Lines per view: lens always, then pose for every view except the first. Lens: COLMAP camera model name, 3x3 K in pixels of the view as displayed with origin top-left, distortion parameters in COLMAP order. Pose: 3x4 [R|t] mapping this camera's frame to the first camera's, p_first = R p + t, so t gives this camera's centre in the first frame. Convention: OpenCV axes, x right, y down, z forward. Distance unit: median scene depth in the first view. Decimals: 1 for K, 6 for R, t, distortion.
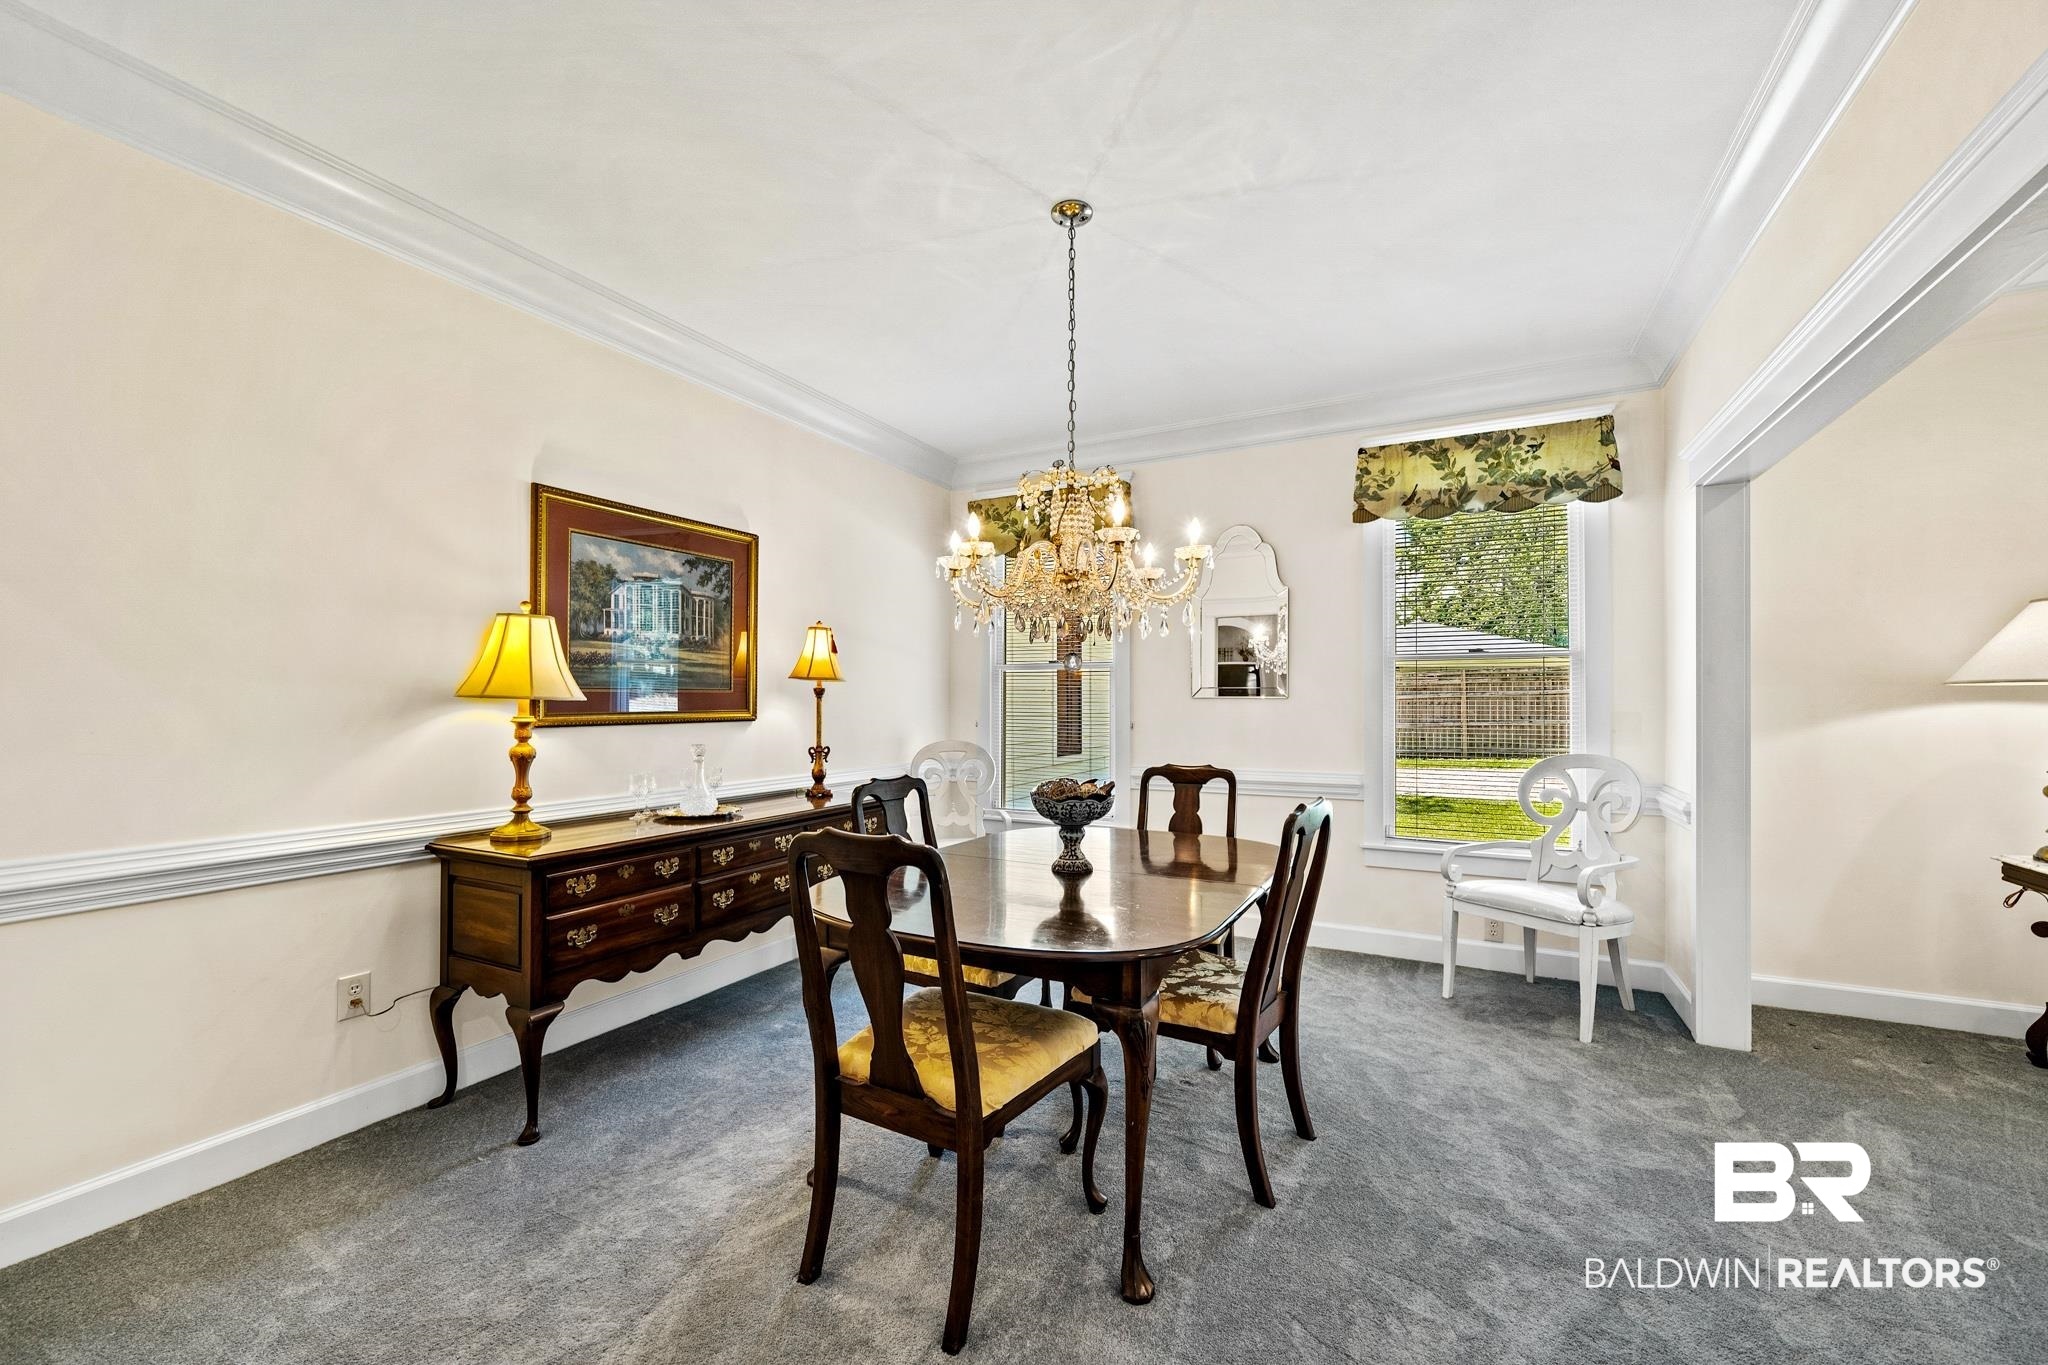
lens RADIAL K [[816.3, 0, 1019.7], [0, 816.3, 695.4], [0, 0, 1]] dist [-0.001850, -0.000120]
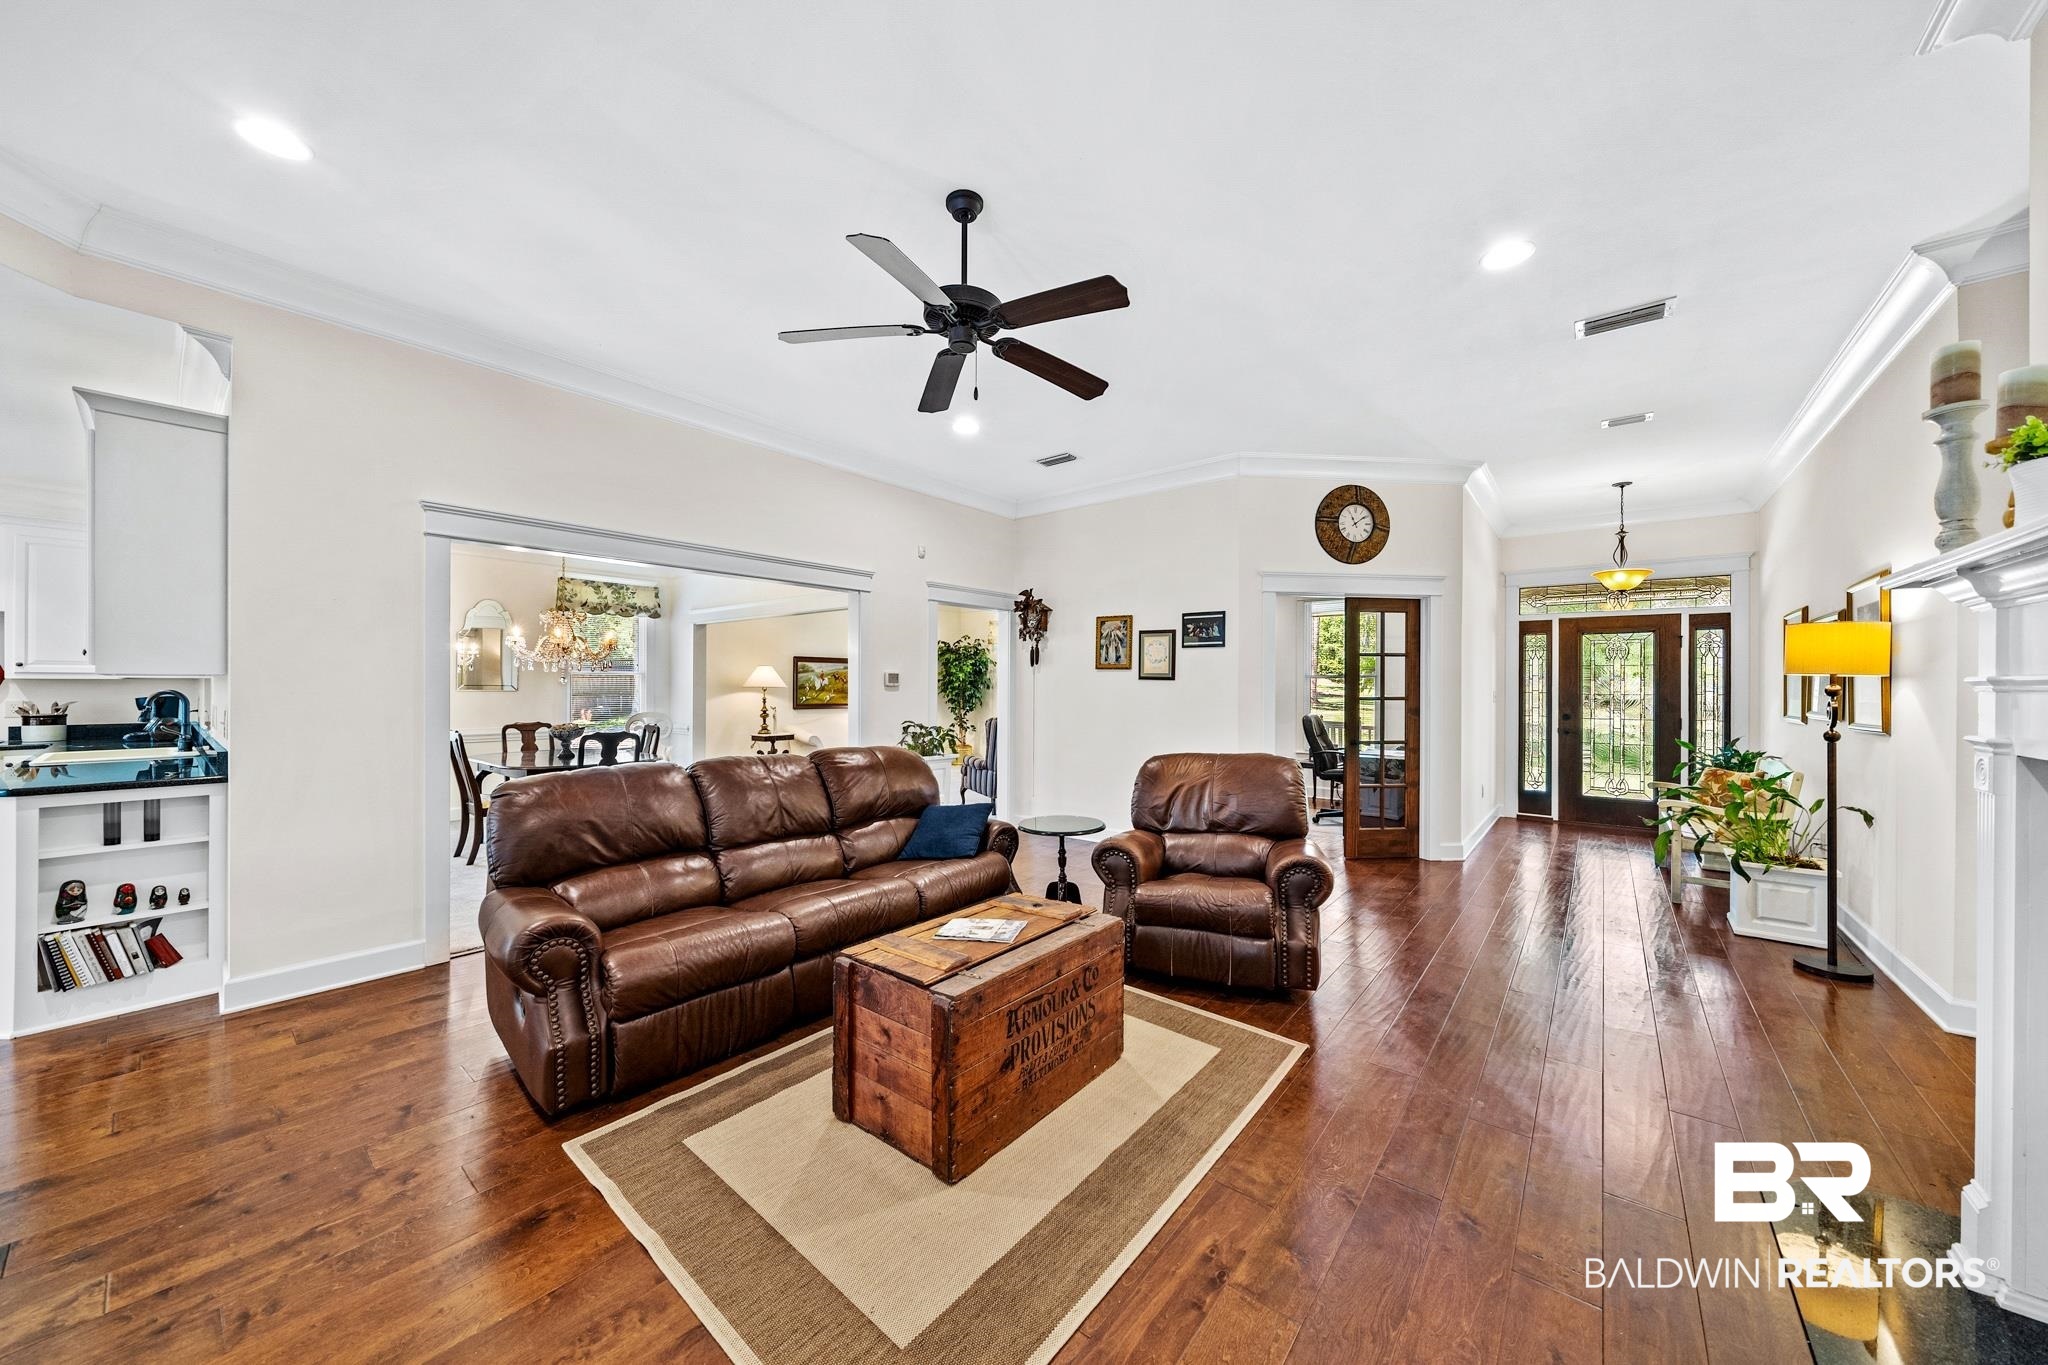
lens RADIAL K [[705.1, 0, 1018.5], [0, 705.1, 685.4], [0, 0, 1]] dist [-0.001264, -0.000069]
pose [[0.203059, 0.003000, 0.979162, -1.381489], [-0.012786, 0.999918, -0.000412, -0.030935], [-0.979083, -0.012435, 0.203081, -0.683397]]
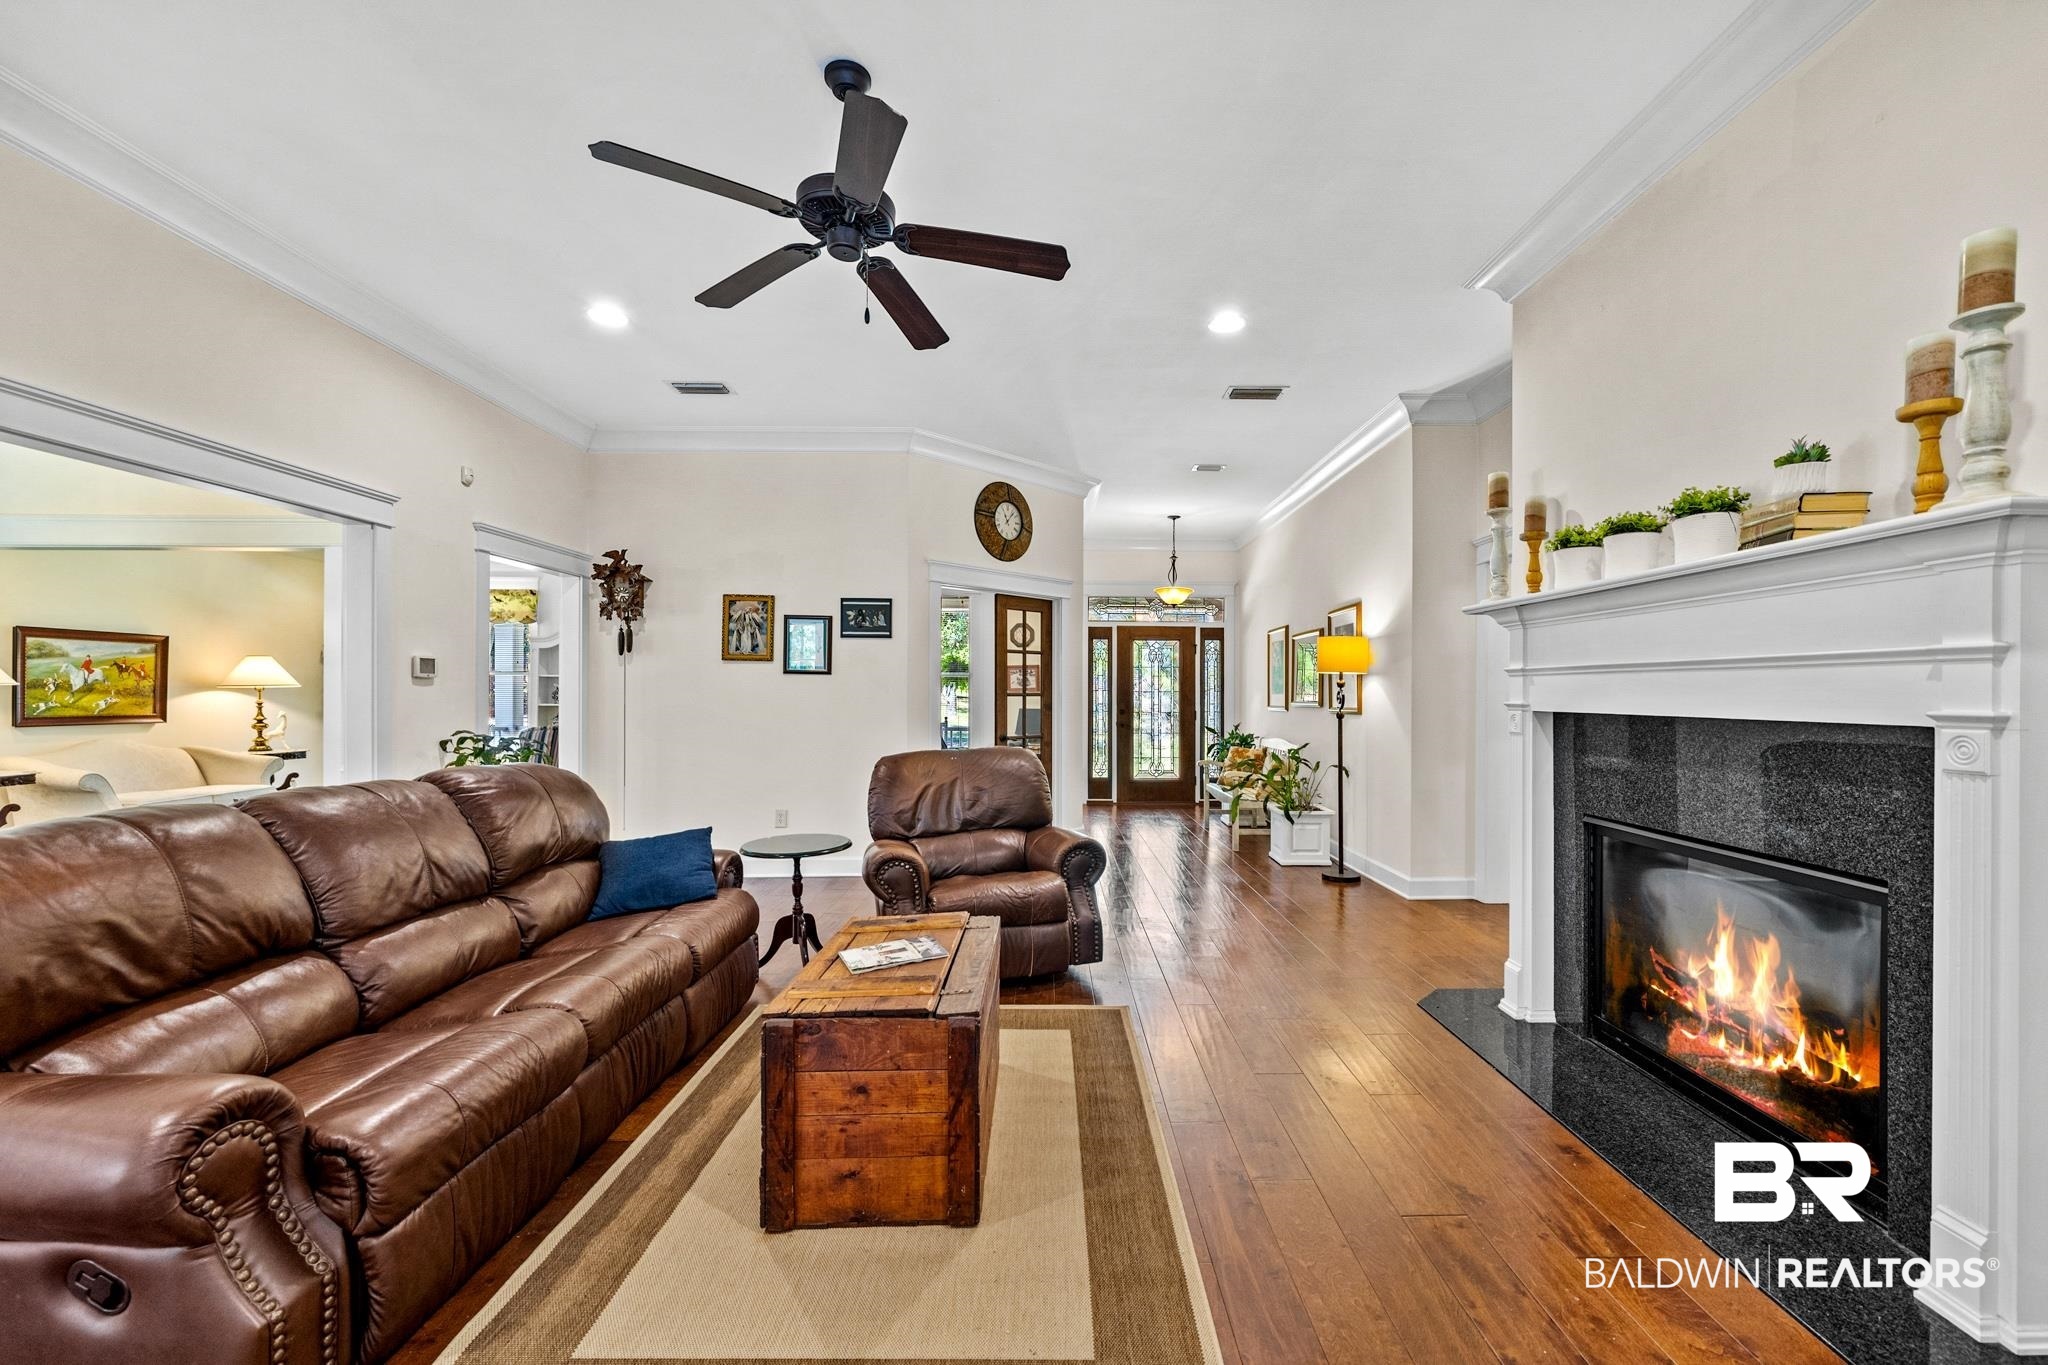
lens RADIAL K [[829.5, 0, 1055.4], [0, 829.5, 693.7], [0, 0, 1]] dist [0.000849, -0.000033]
pose [[-0.480242, 0.000006, 0.877136, -1.380991], [-0.008934, 0.999948, -0.004898, -0.005918], [-0.877091, -0.010188, -0.480217, -0.303580]]
